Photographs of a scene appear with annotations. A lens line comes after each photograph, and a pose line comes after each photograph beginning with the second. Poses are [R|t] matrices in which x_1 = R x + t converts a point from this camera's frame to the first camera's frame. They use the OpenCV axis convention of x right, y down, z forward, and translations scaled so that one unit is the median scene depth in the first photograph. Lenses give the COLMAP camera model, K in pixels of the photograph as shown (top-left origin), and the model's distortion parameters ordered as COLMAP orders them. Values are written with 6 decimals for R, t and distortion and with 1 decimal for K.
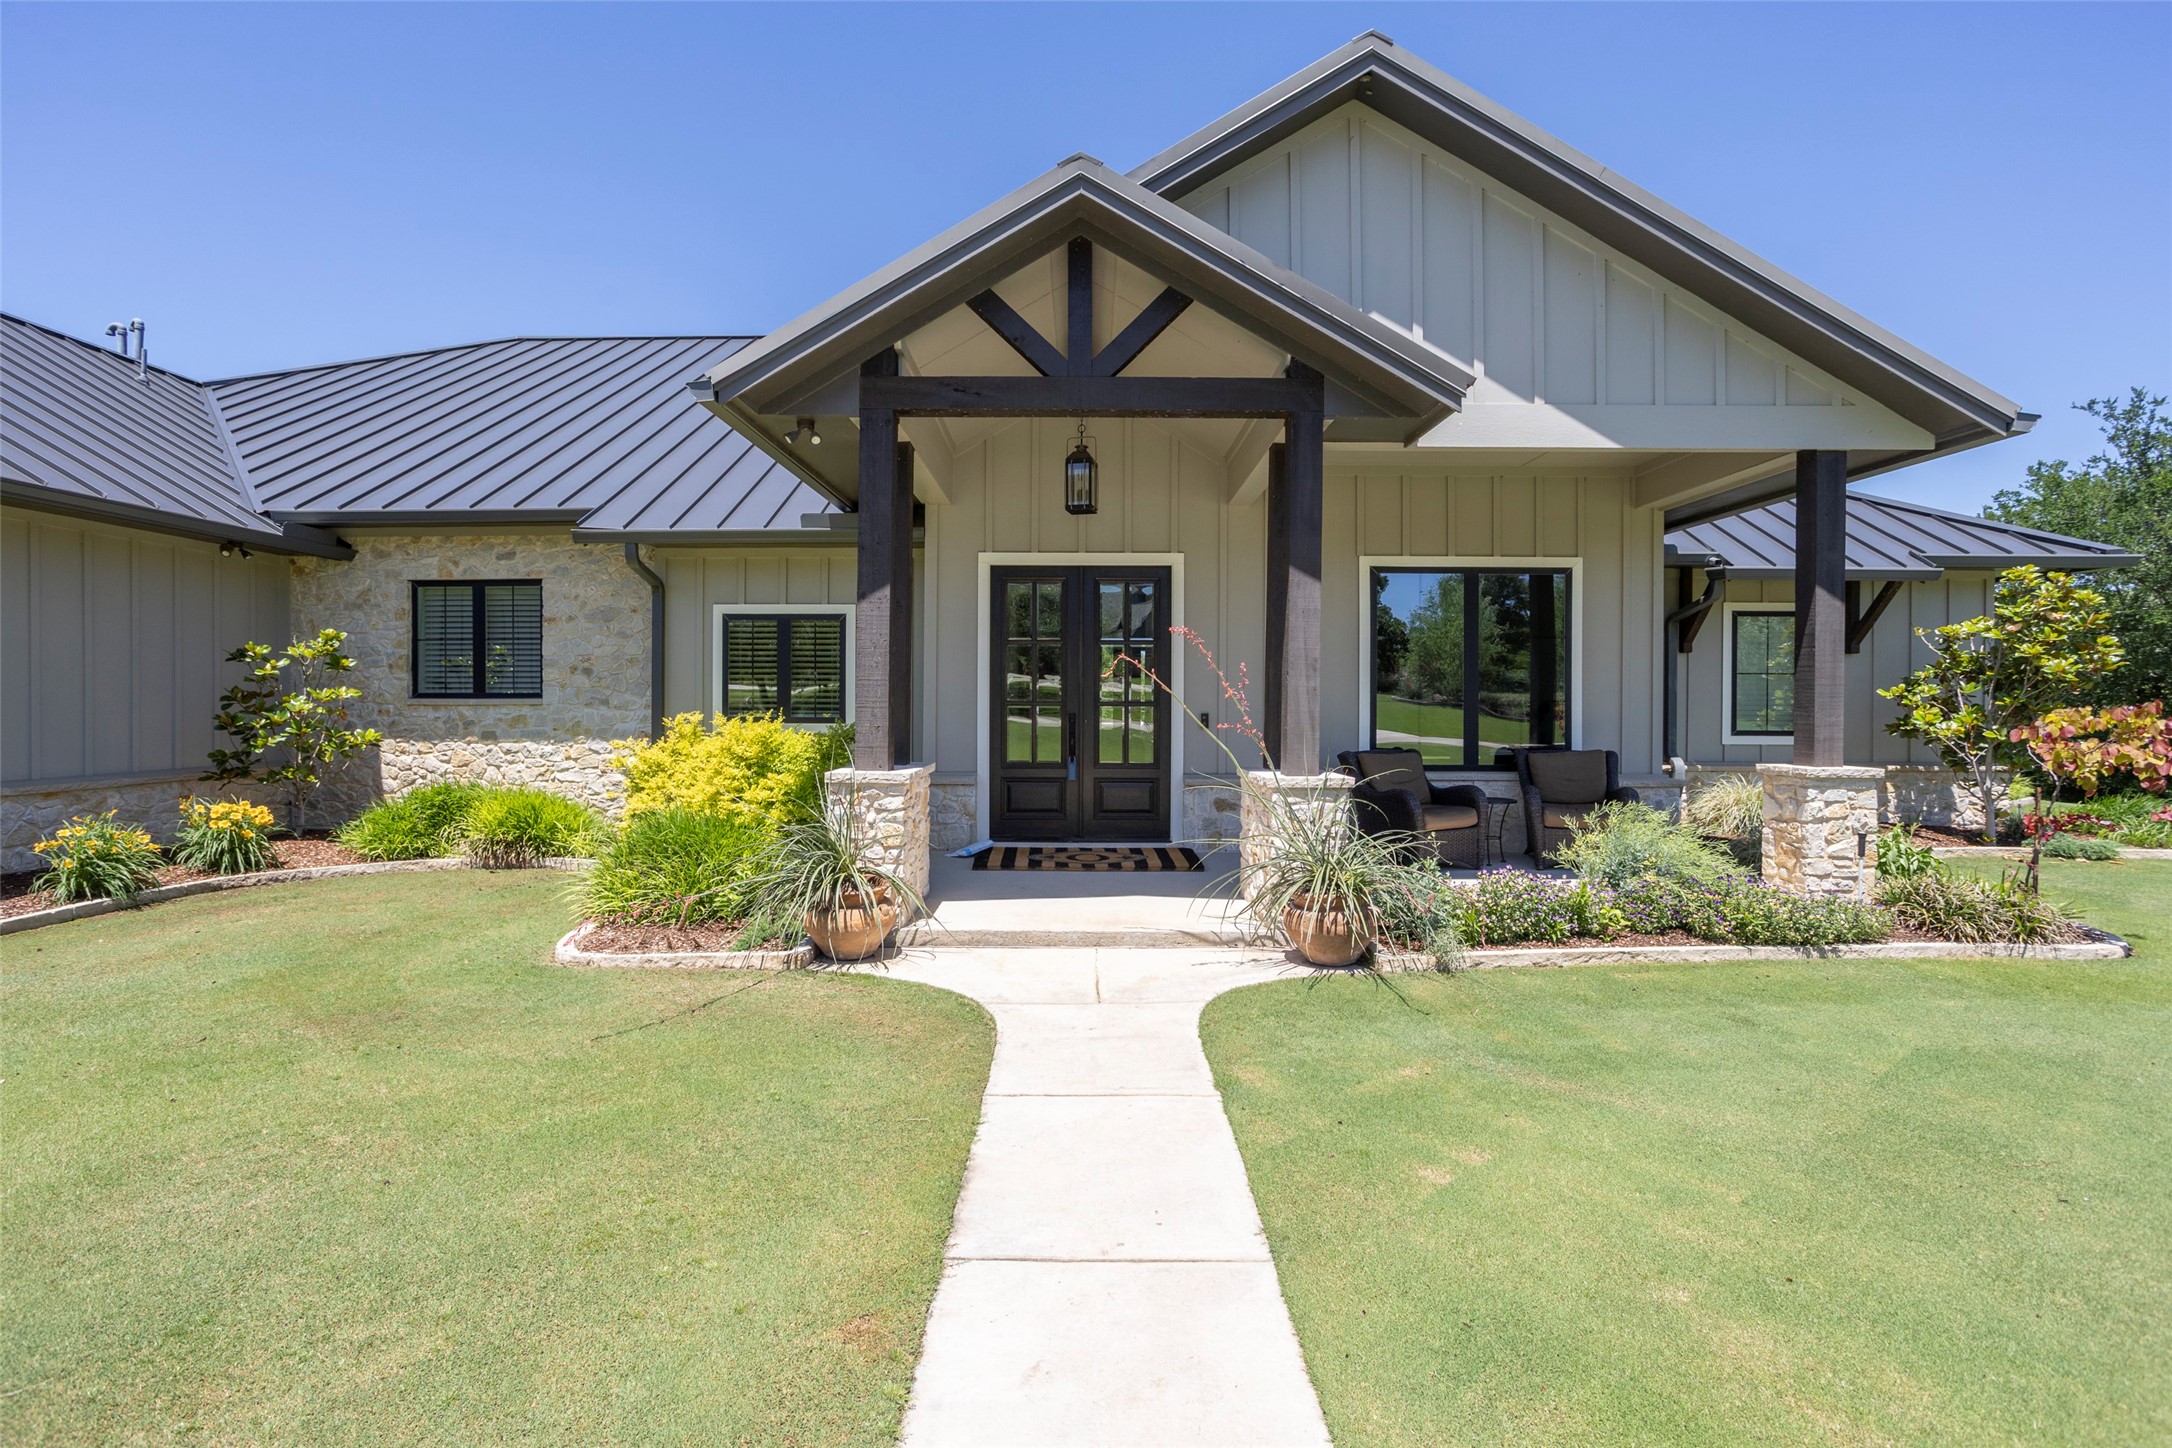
lens RADIAL K [[1030.1, 0, 1074.9], [0, 1030.1, 710.7], [0, 0, 1]] dist [-0.043414, 0.029739]
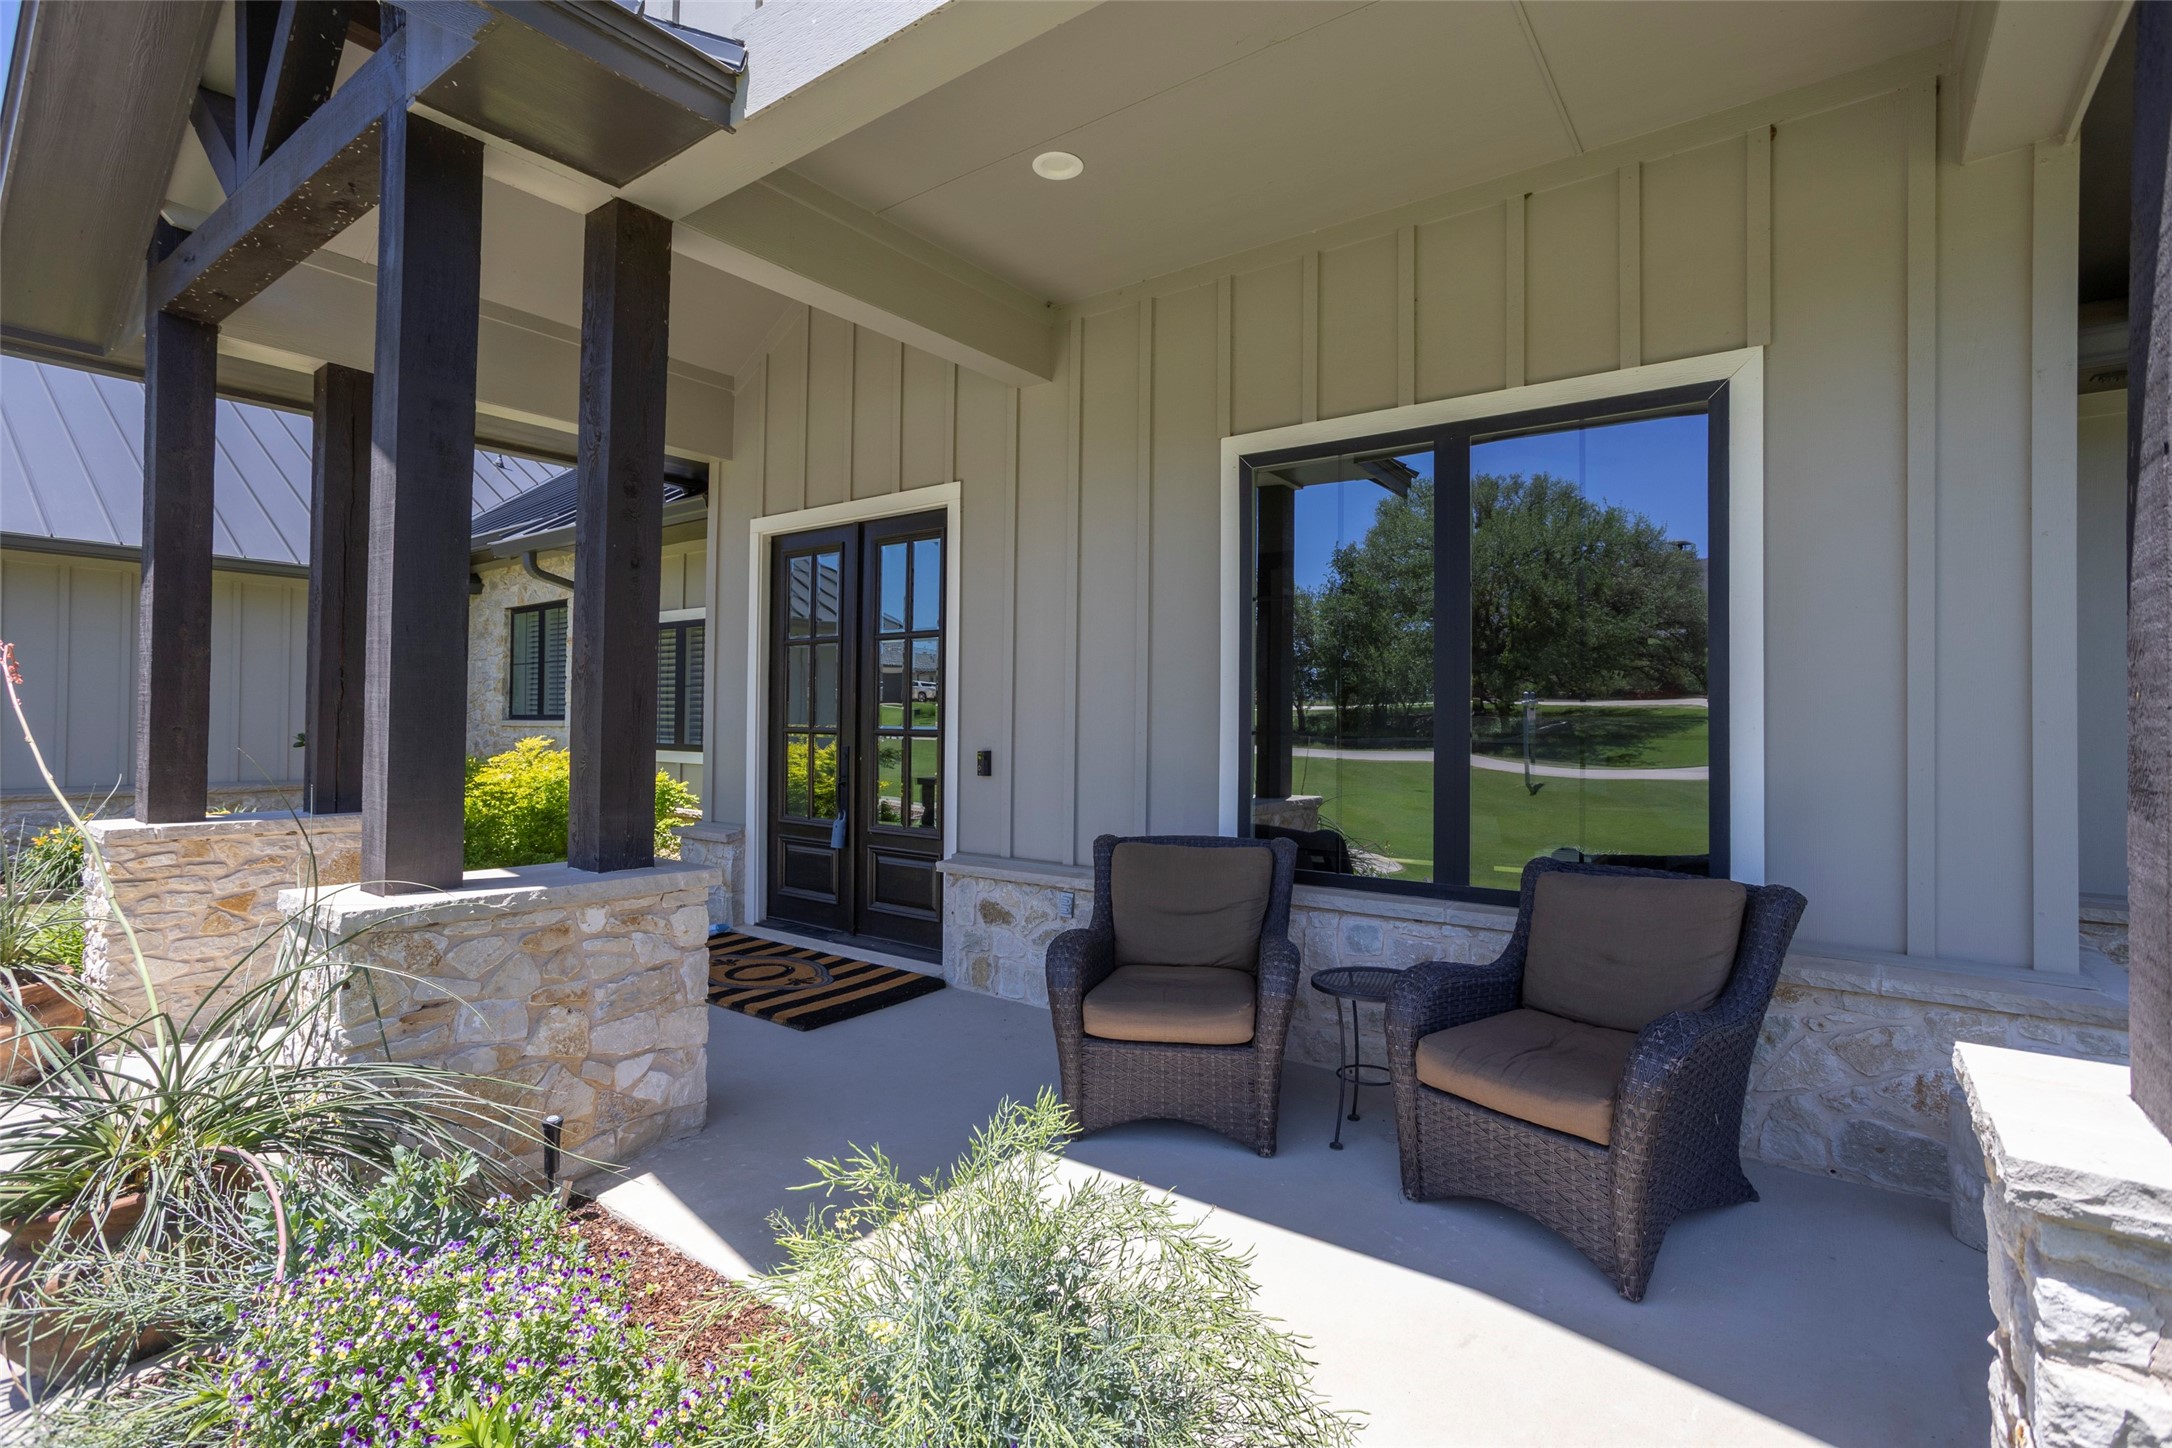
lens RADIAL K [[1030.1, 0, 1074.9], [0, 1030.1, 710.7], [0, 0, 1]] dist [-0.043414, 0.029739]
pose [[0.810694, -0.000946, -0.585470, 0.570952], [-0.015442, 0.999616, -0.022998, -0.008616], [0.585267, 0.027685, 0.810368, 0.631308]]
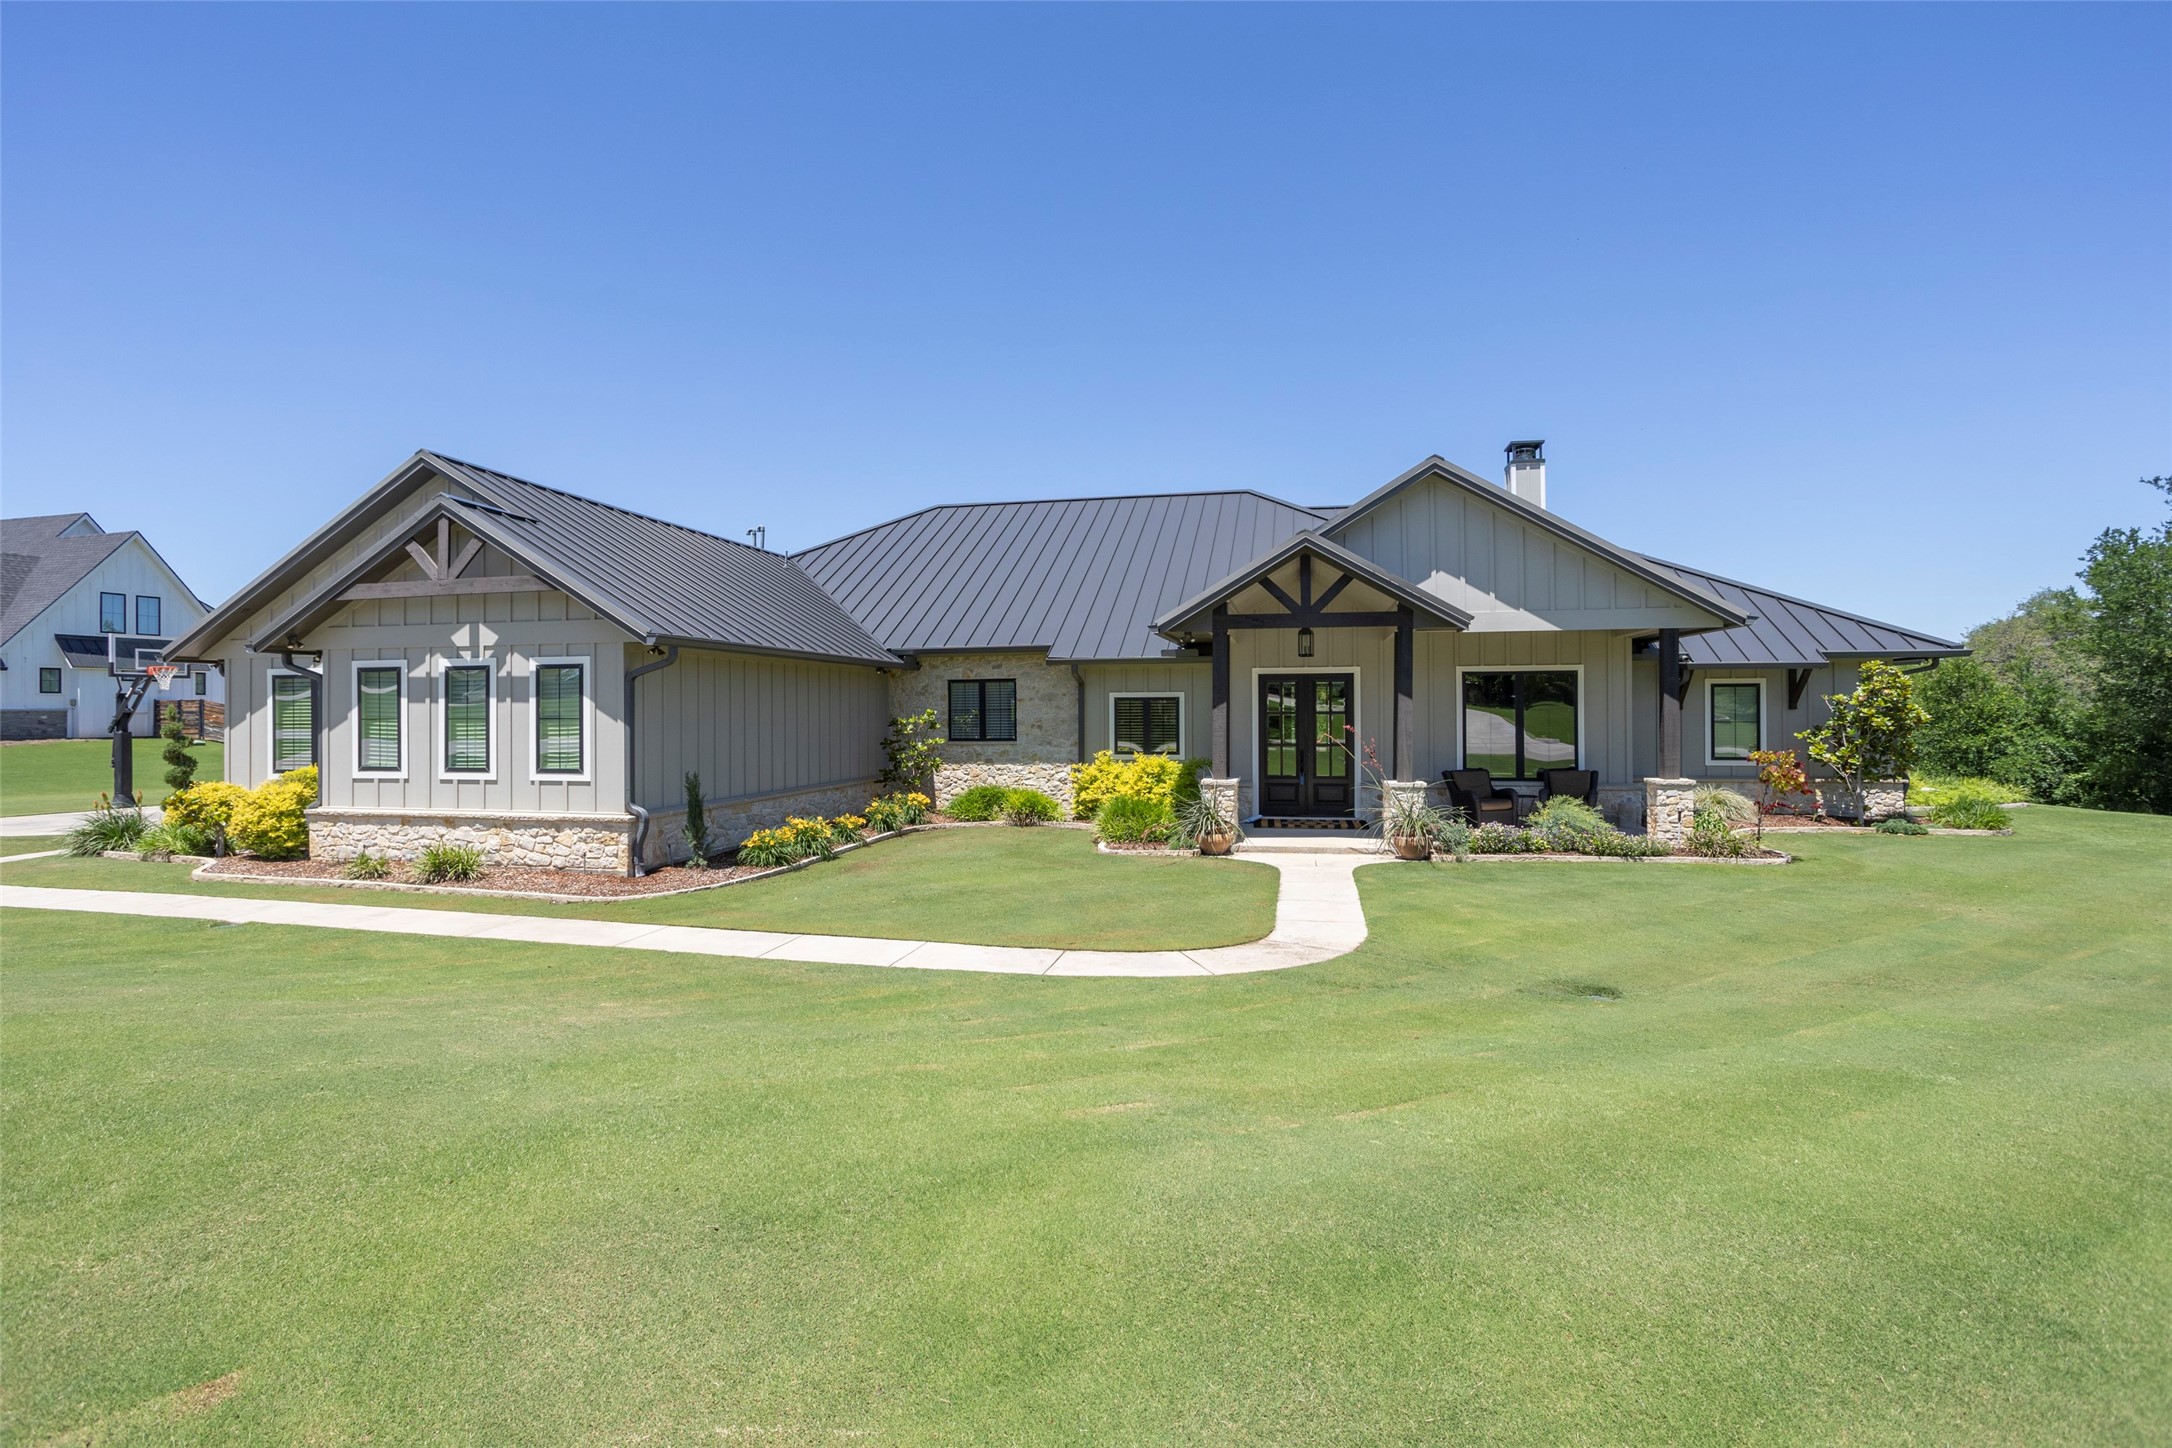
lens RADIAL K [[1030.1, 0, 1074.9], [0, 1030.1, 710.7], [0, 0, 1]] dist [-0.043414, 0.029739]
pose [[0.978519, -0.009462, -0.205942, -0.023769], [0.007647, 0.999925, -0.009610, -0.063964], [0.206017, 0.007829, 0.978517, -1.104138]]
